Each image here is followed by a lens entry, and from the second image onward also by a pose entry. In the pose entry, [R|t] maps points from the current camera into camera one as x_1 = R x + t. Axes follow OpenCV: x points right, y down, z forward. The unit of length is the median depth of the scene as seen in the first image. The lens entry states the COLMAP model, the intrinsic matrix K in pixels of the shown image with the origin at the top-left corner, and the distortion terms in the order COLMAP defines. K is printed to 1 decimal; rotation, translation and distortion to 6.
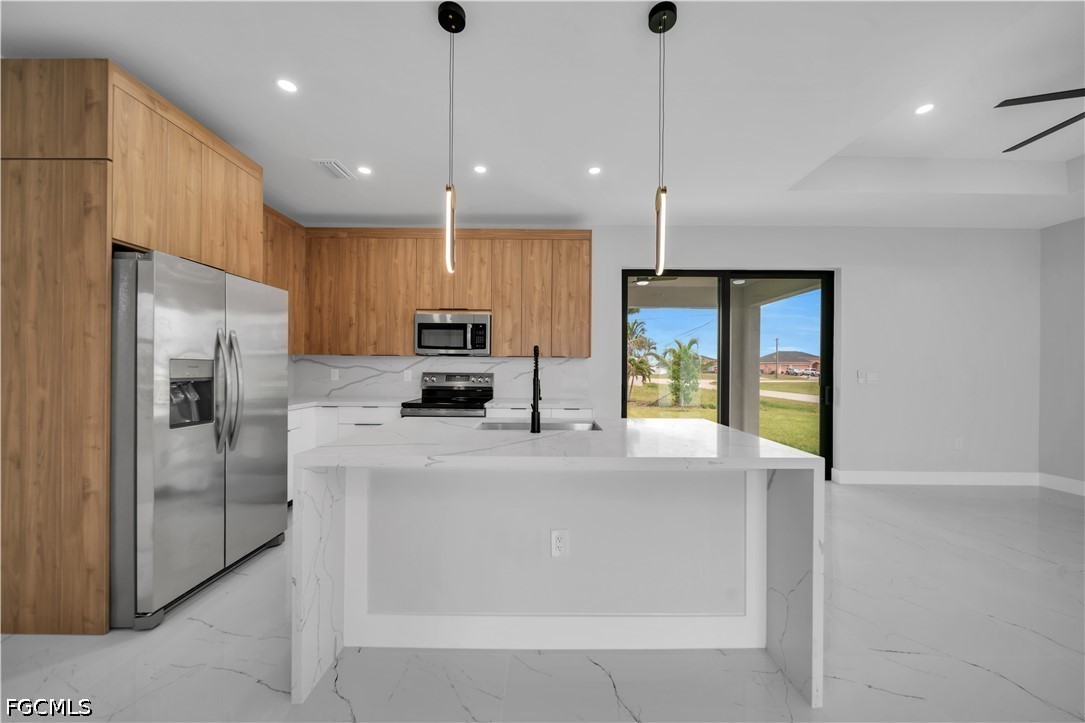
lens RADIAL K [[374.8, 0, 544.6], [0, 374.8, 368.0], [0, 0, 1]] dist [0.001552, -0.001472]
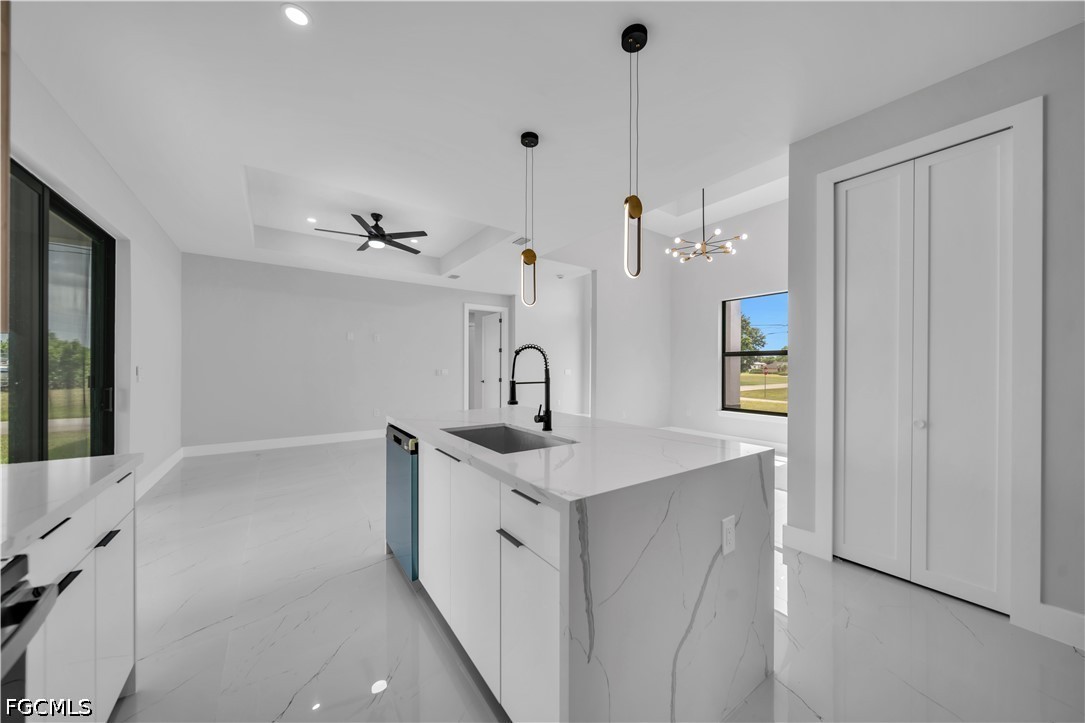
lens RADIAL K [[374.8, 0, 544.6], [0, 374.8, 368.0], [0, 0, 1]] dist [0.001552, -0.001472]
pose [[-0.579615, -0.010754, 0.814819, -0.429081], [-0.006669, 0.999942, 0.008453, -0.003905], [-0.814863, -0.000534, -0.579654, 0.802113]]
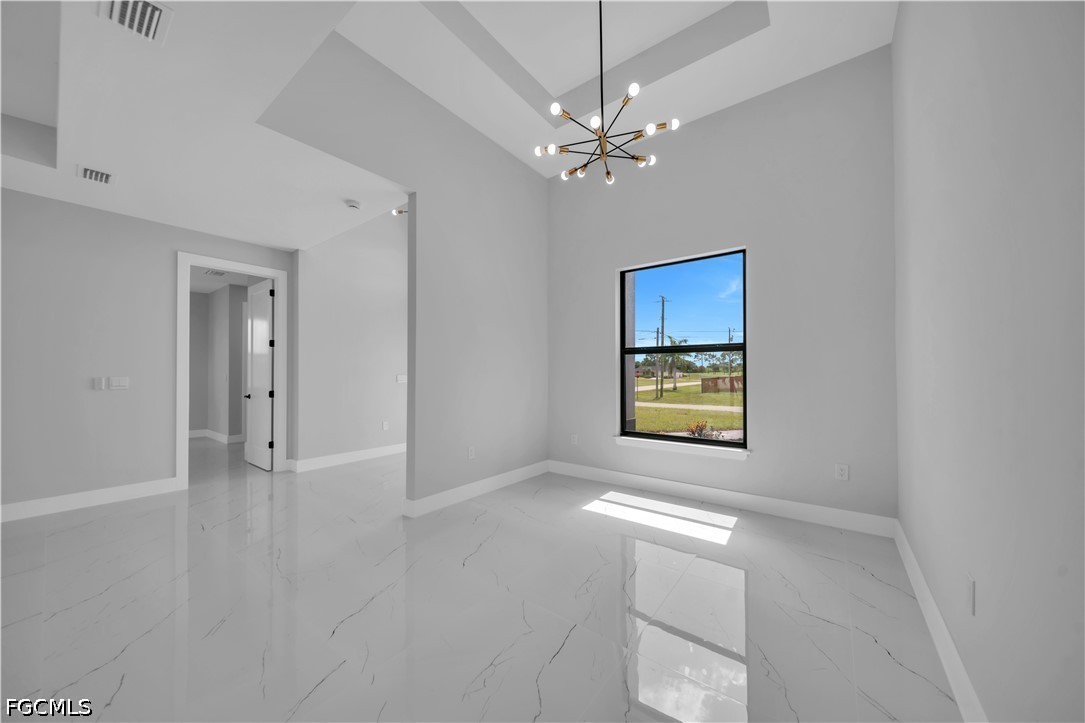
lens RADIAL K [[374.8, 0, 544.6], [0, 374.8, 368.0], [0, 0, 1]] dist [0.001552, -0.001472]
pose [[-0.796289, -0.000031, 0.604916, -0.018277], [-0.003332, 0.999985, -0.004335, -0.000514], [-0.604907, -0.005467, -0.796277, 0.212240]]
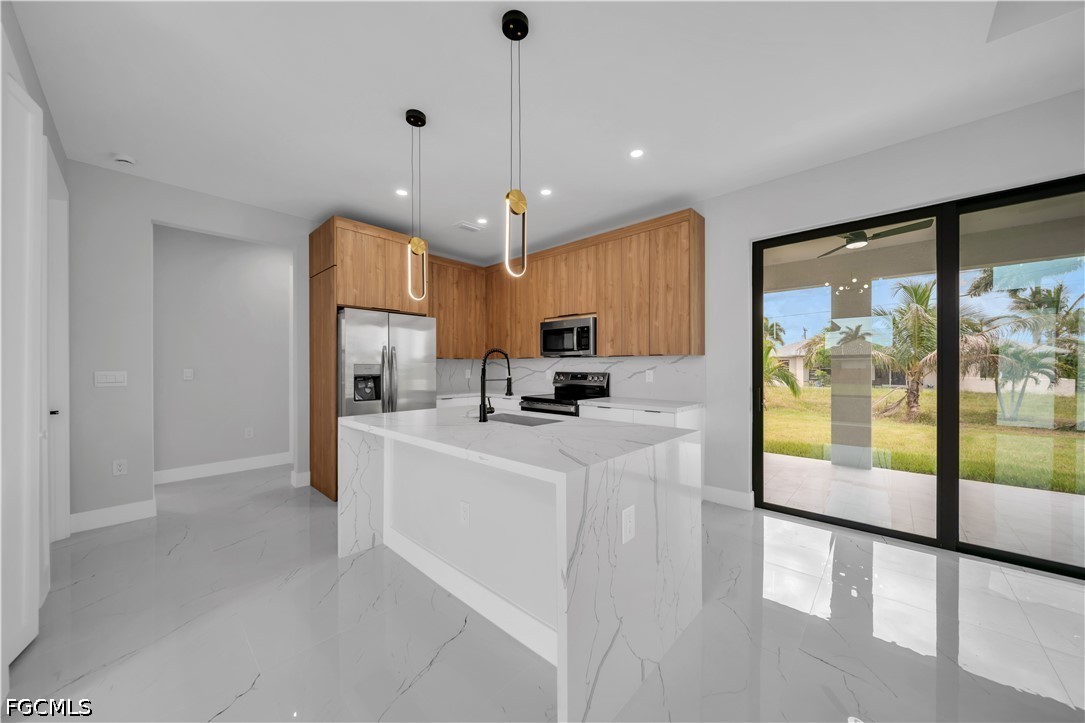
lens RADIAL K [[374.8, 0, 544.6], [0, 374.8, 368.0], [0, 0, 1]] dist [0.001552, -0.001472]
pose [[0.735135, -0.007129, -0.677883, 0.462584], [0.006093, 0.999974, -0.003908, 0.004153], [0.677893, -0.001257, 0.735159, 0.129039]]
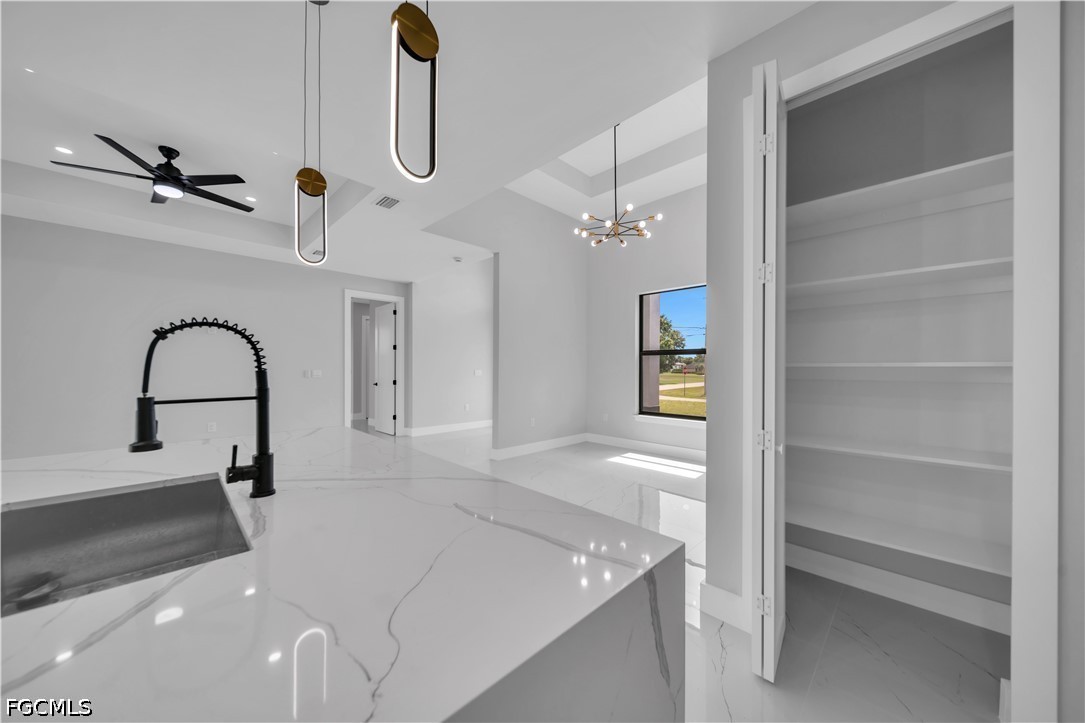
lens RADIAL K [[374.8, 0, 544.6], [0, 374.8, 368.0], [0, 0, 1]] dist [0.001552, -0.001472]
pose [[-0.711399, -0.009607, 0.702723, -0.324515], [-0.006821, 0.999954, 0.006766, -0.002820], [-0.702755, 0.000020, -0.711432, 0.546300]]
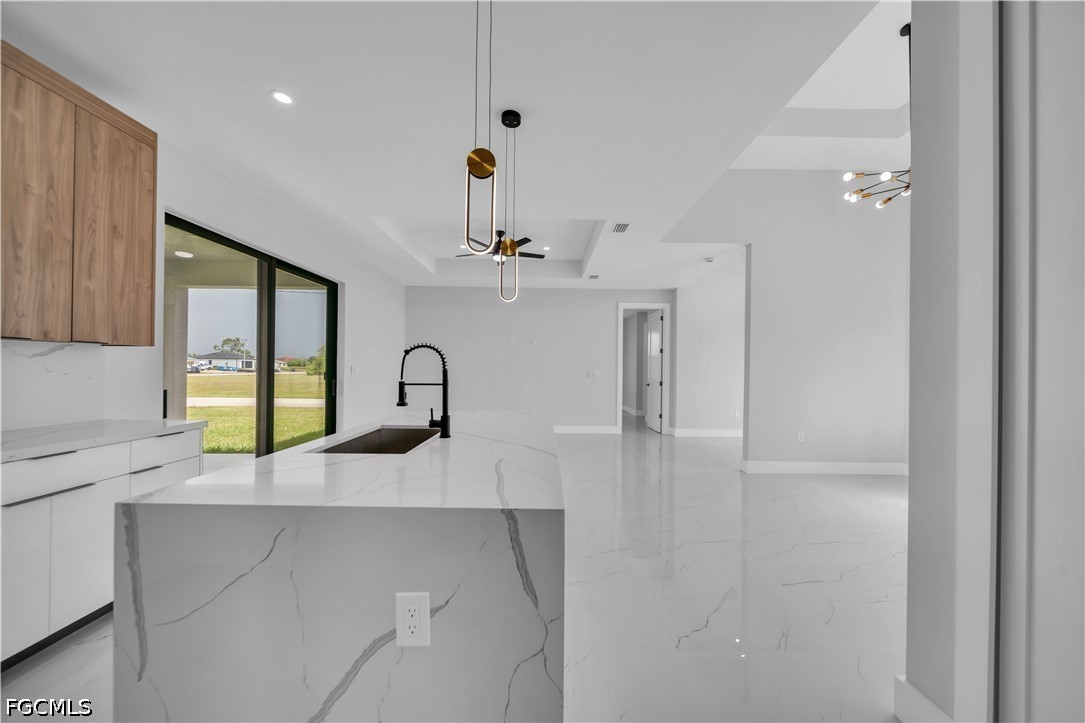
lens RADIAL K [[374.8, 0, 544.6], [0, 374.8, 368.0], [0, 0, 1]] dist [0.001552, -0.001472]
pose [[-0.003455, -0.007458, 0.999966, -0.477582], [-0.010464, 0.999918, 0.007421, -0.005029], [-0.999939, -0.010438, -0.003533, 0.378571]]
